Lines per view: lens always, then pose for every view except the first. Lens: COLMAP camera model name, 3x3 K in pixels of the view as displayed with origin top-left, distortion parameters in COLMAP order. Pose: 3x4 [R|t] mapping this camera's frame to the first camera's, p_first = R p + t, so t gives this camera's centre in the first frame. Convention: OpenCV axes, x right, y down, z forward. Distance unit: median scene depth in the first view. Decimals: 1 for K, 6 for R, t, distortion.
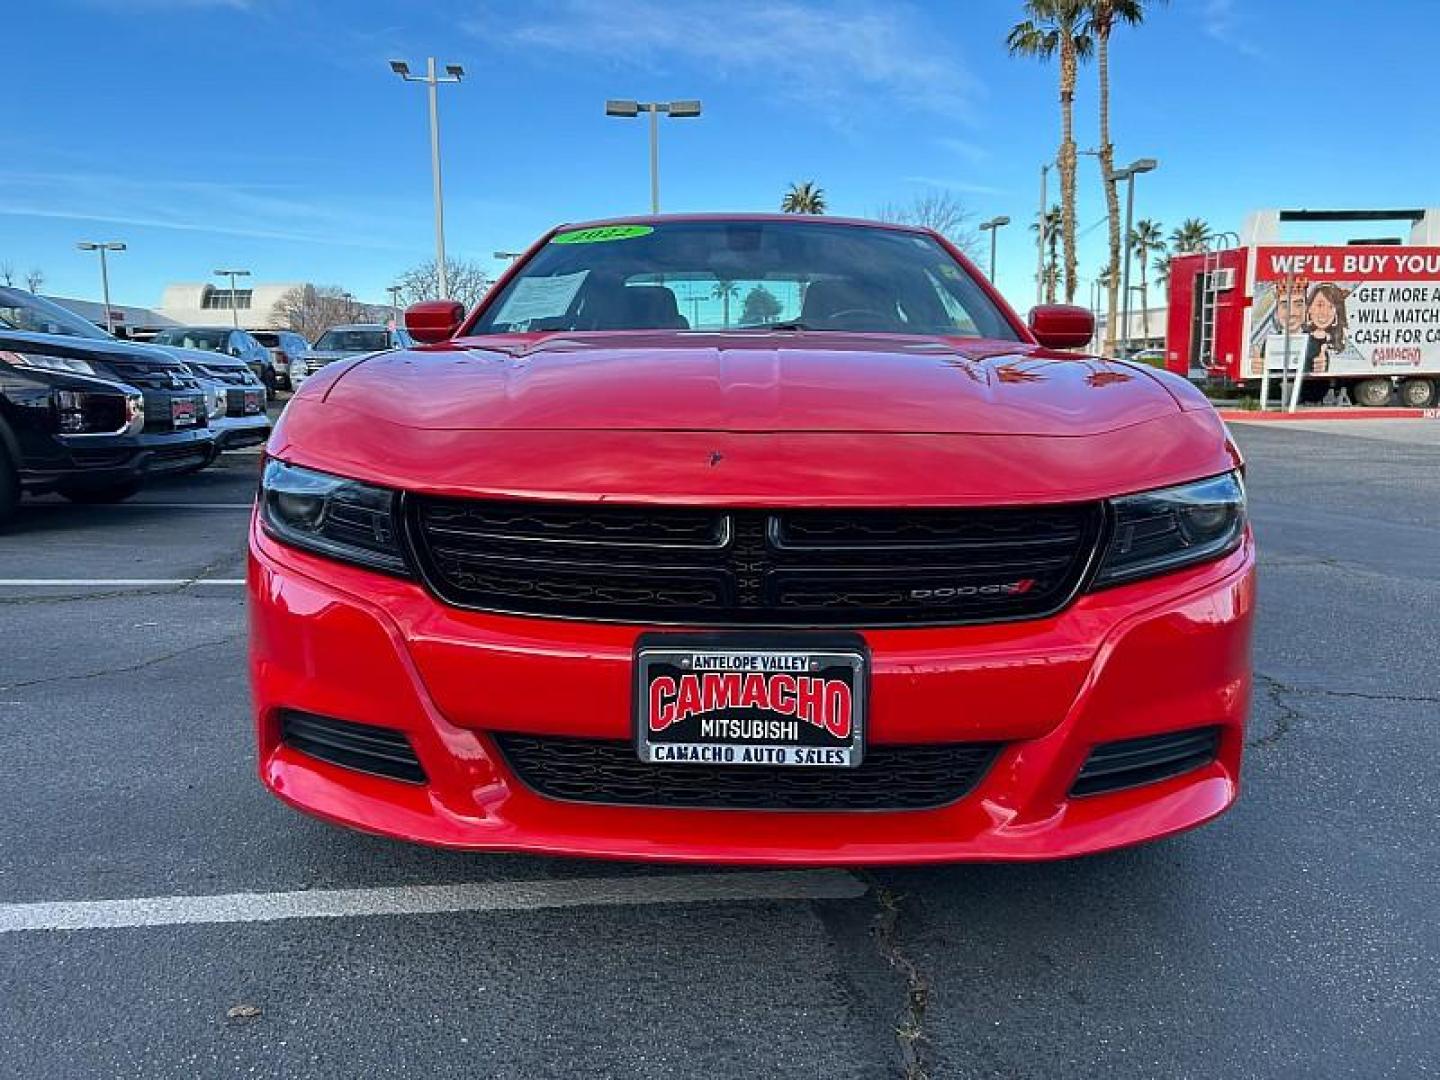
lens RADIAL K [[1113.9, 0, 719.3], [0, 1113.9, 462.3], [0, 0, 1]] dist [0.015417, -0.001051]
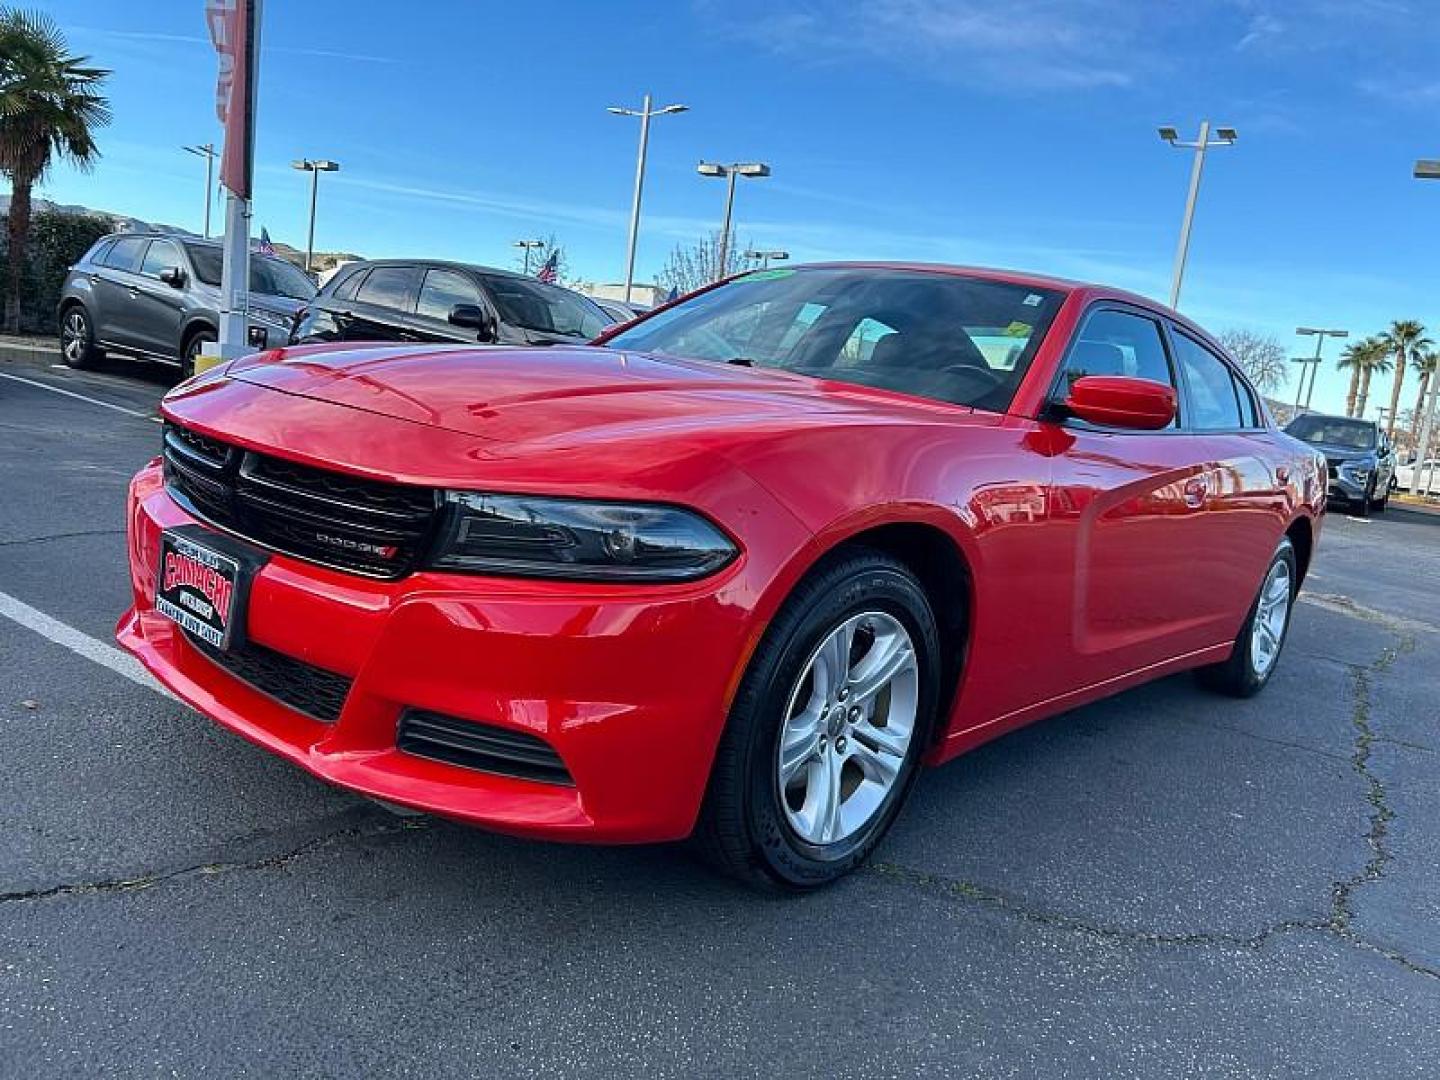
lens RADIAL K [[1113.9, 0, 719.3], [0, 1113.9, 462.3], [0, 0, 1]] dist [0.015417, -0.001051]
pose [[0.764098, 0.147965, -0.627902, 1.327314], [-0.183538, 0.982978, 0.008289, -0.056229], [0.618440, 0.108911, 0.778248, 0.320780]]
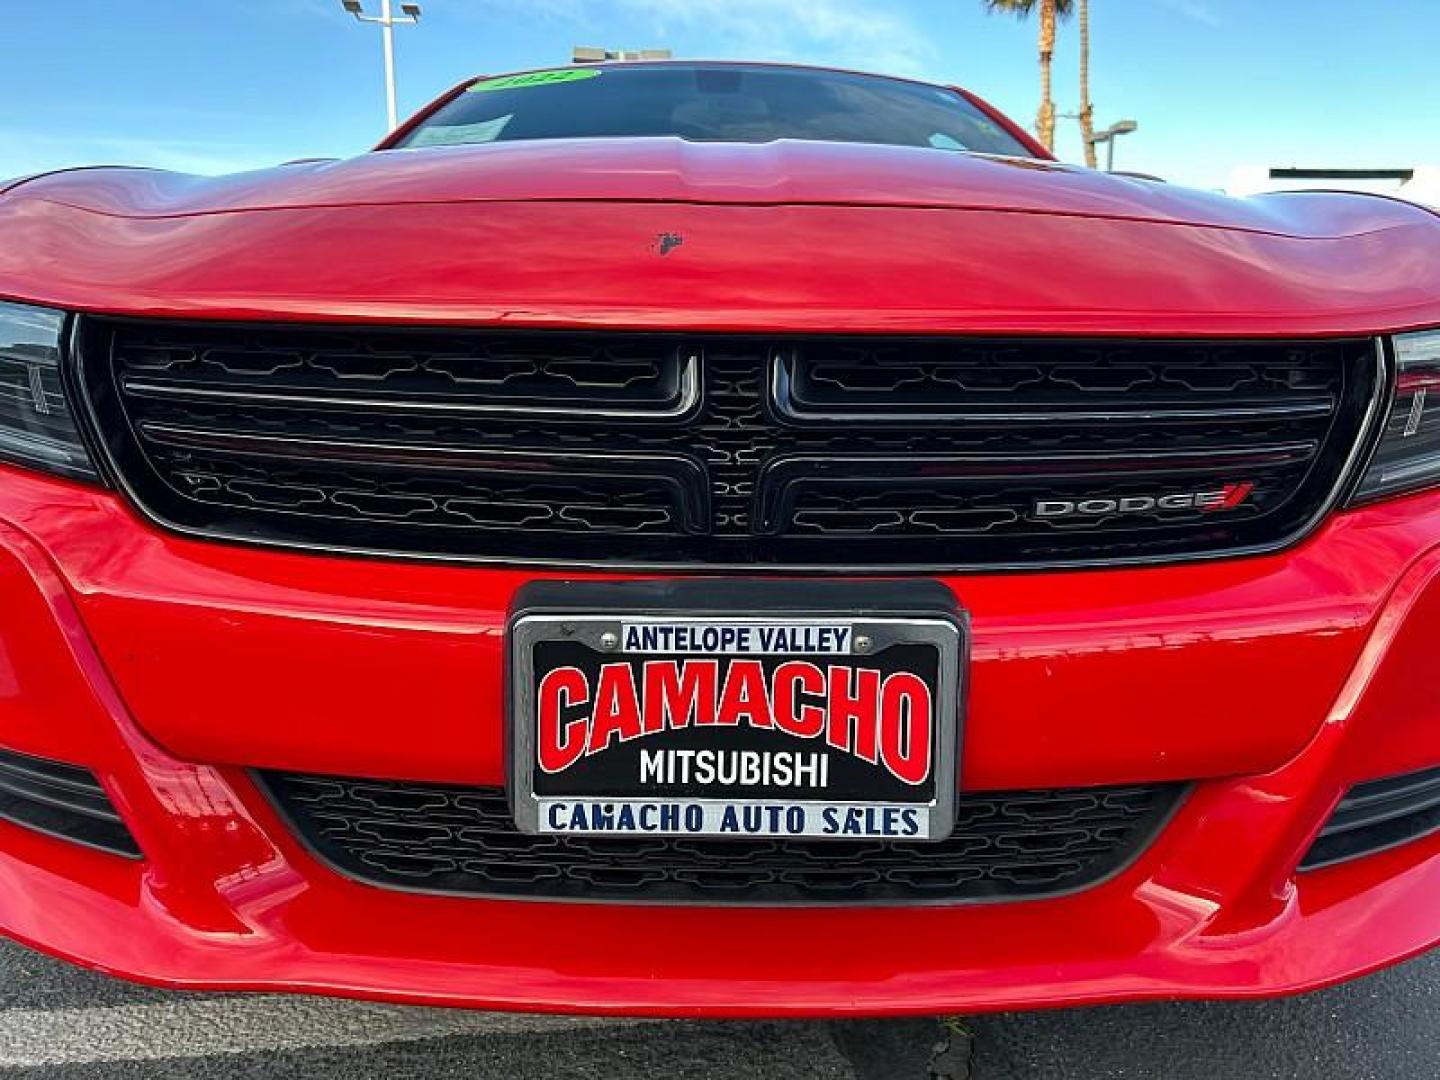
lens RADIAL K [[1123.8, 0, 737.6], [0, 1123.8, 463.5], [0, 0, 1]] dist [0.006894, -0.003298]
pose [[0.999149, 0.001460, 0.041228, 0.007271], [-0.002613, 0.999607, 0.027915, 0.084486], [-0.041171, -0.027999, 0.998760, 0.484482]]
